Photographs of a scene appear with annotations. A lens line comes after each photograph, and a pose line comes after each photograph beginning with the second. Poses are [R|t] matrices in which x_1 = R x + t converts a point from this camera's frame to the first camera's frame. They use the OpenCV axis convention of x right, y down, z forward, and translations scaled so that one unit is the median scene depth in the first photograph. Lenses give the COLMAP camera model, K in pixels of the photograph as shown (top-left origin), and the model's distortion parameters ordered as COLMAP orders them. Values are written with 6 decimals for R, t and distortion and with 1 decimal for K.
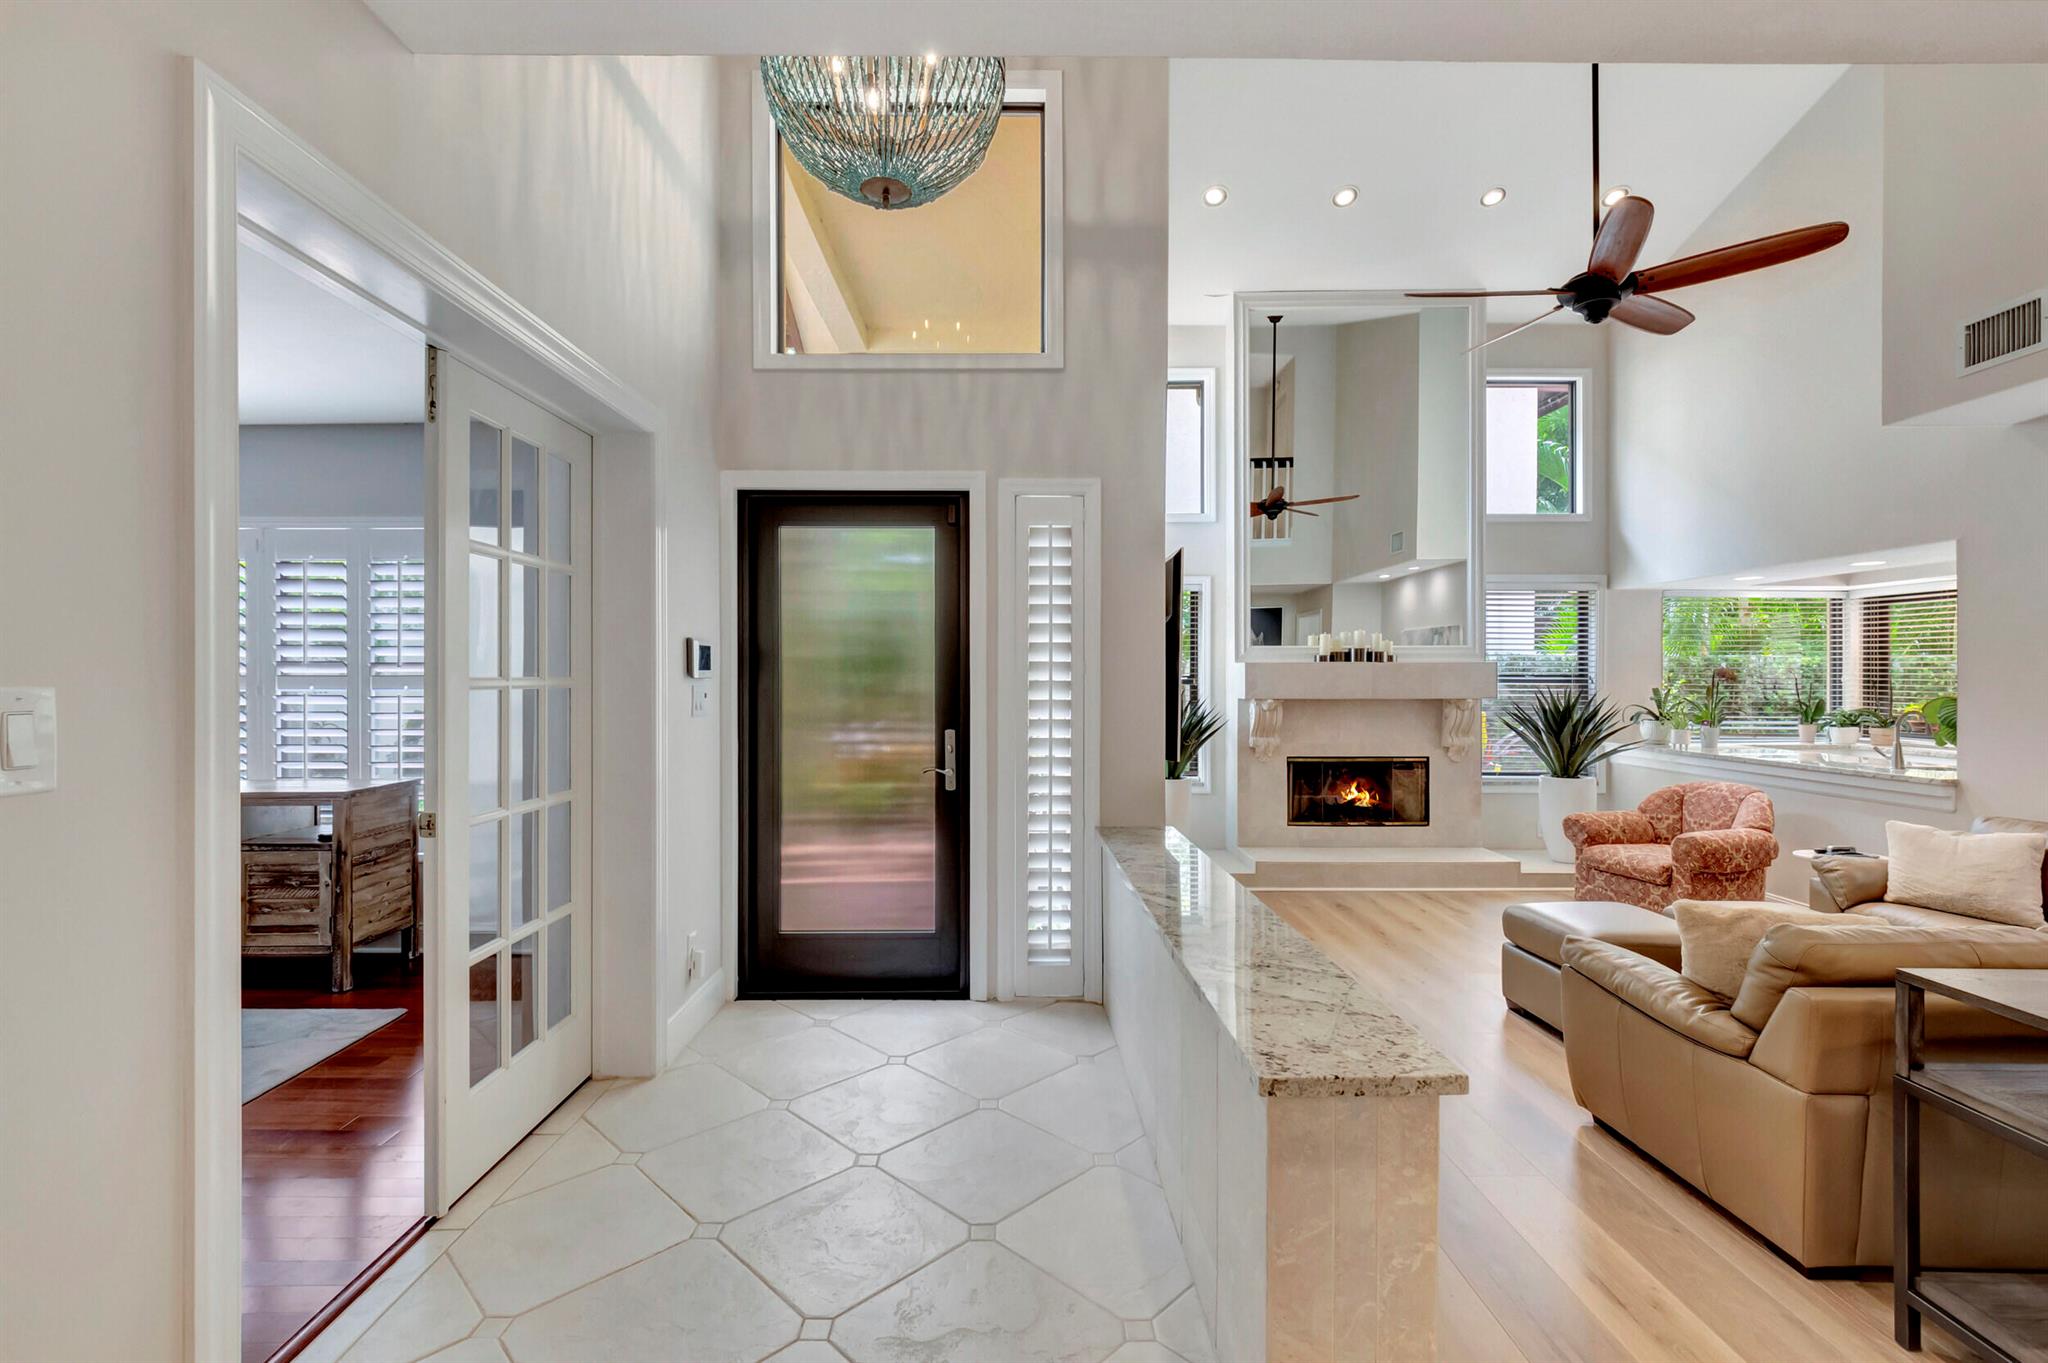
lens RADIAL K [[908.8, 0, 1017.7], [0, 908.8, 671.7], [0, 0, 1]] dist [0.000967, 0.000662]
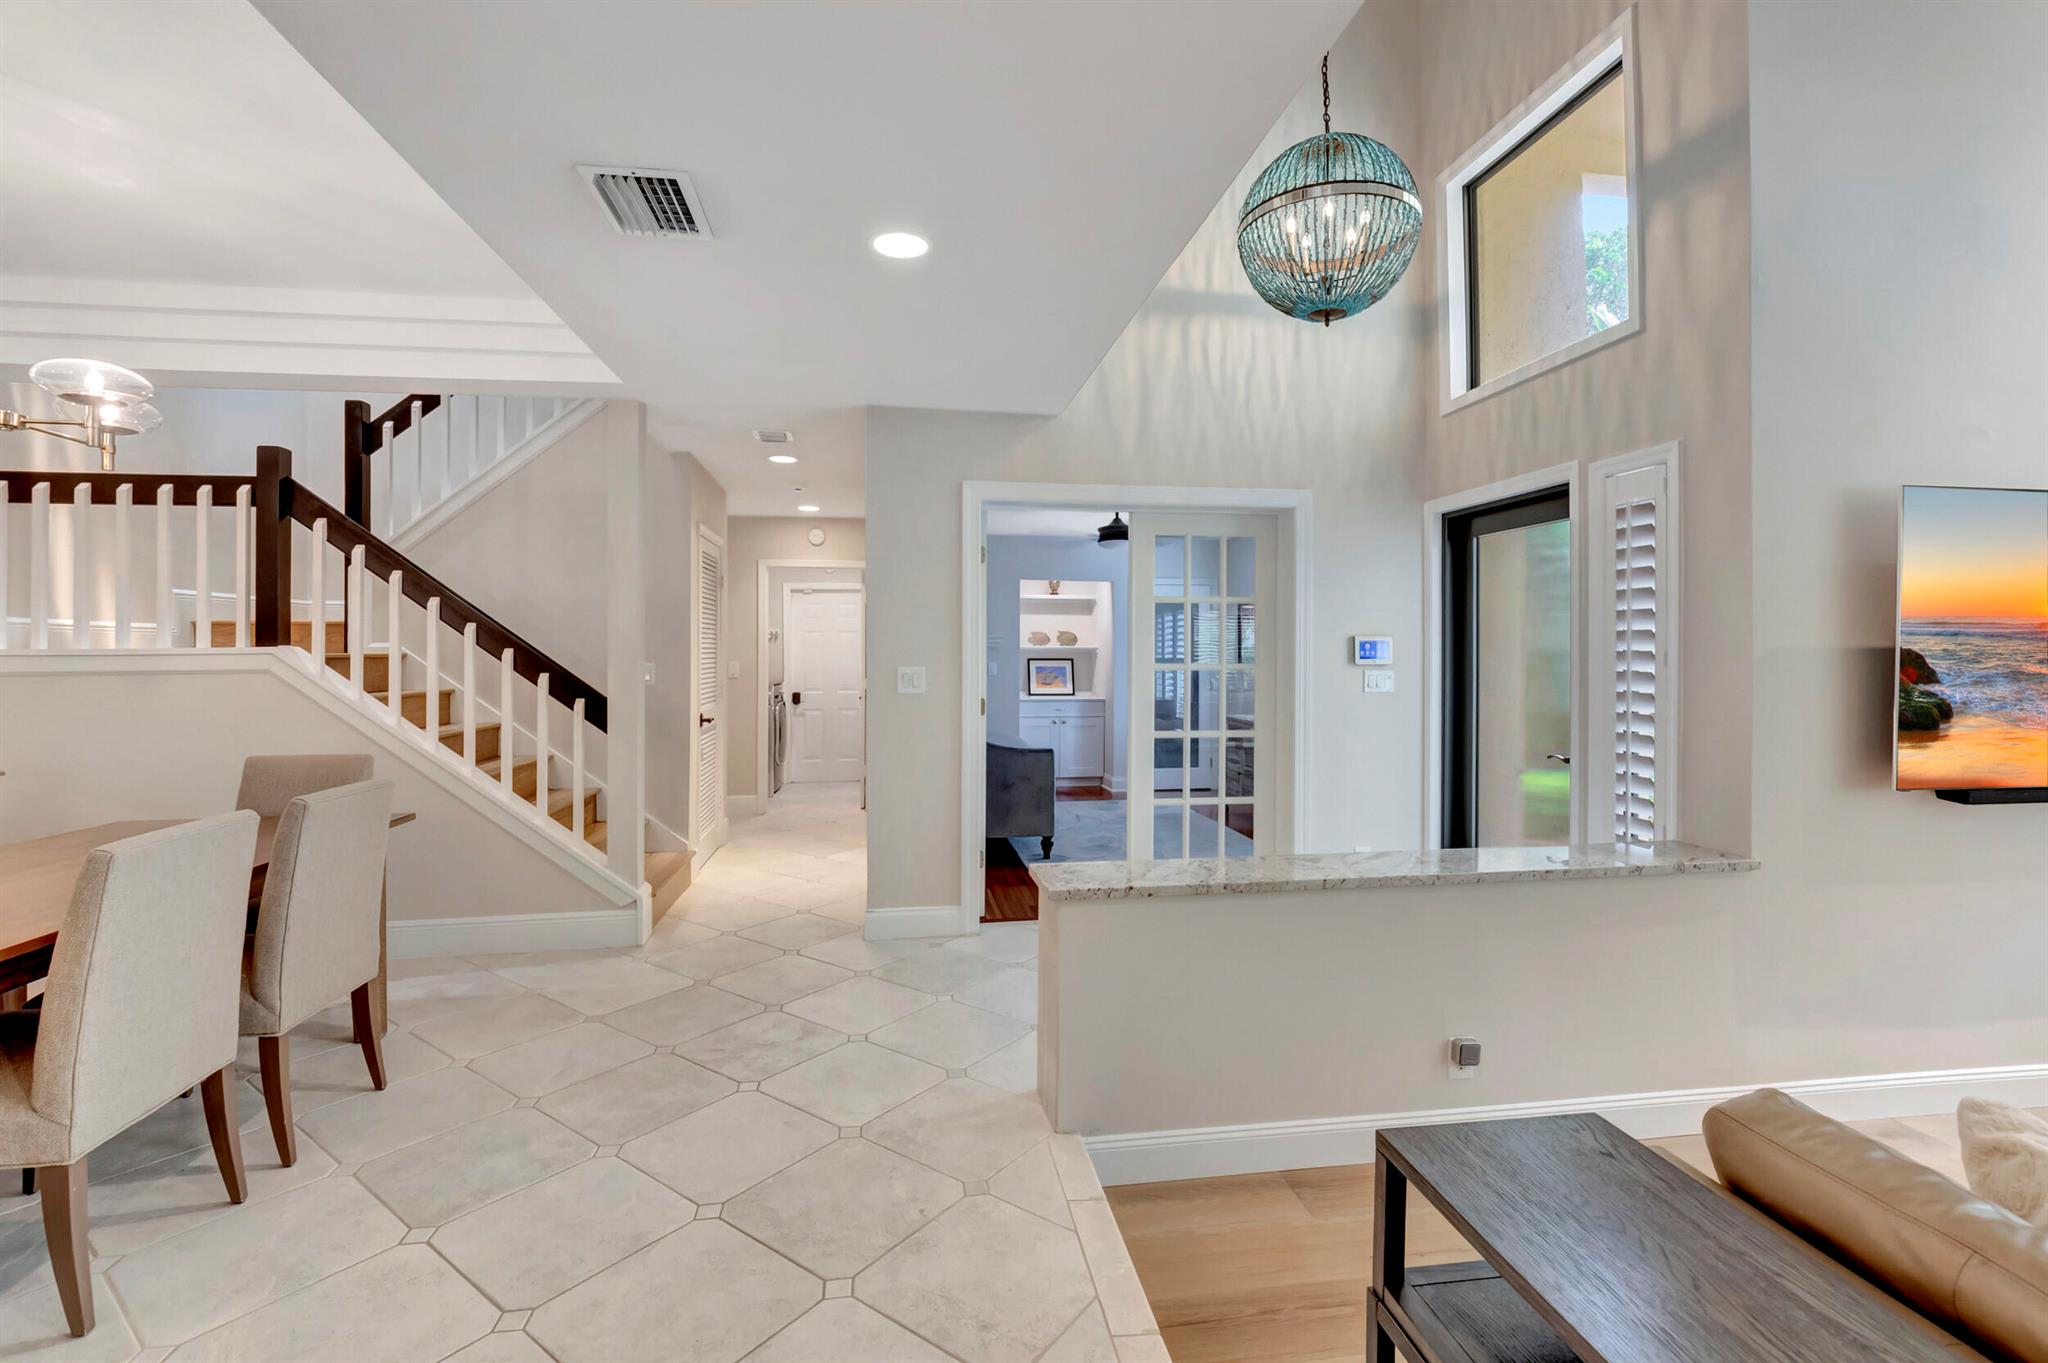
lens RADIAL K [[911.6, 0, 1019.6], [0, 911.6, 653.6], [0, 0, 1]] dist [0.000084, 0.000101]
pose [[0.137565, -0.002909, -0.990488, 0.865123], [0.003747, 0.999990, -0.002417, -0.007836], [0.990486, -0.003379, 0.137575, 0.256261]]
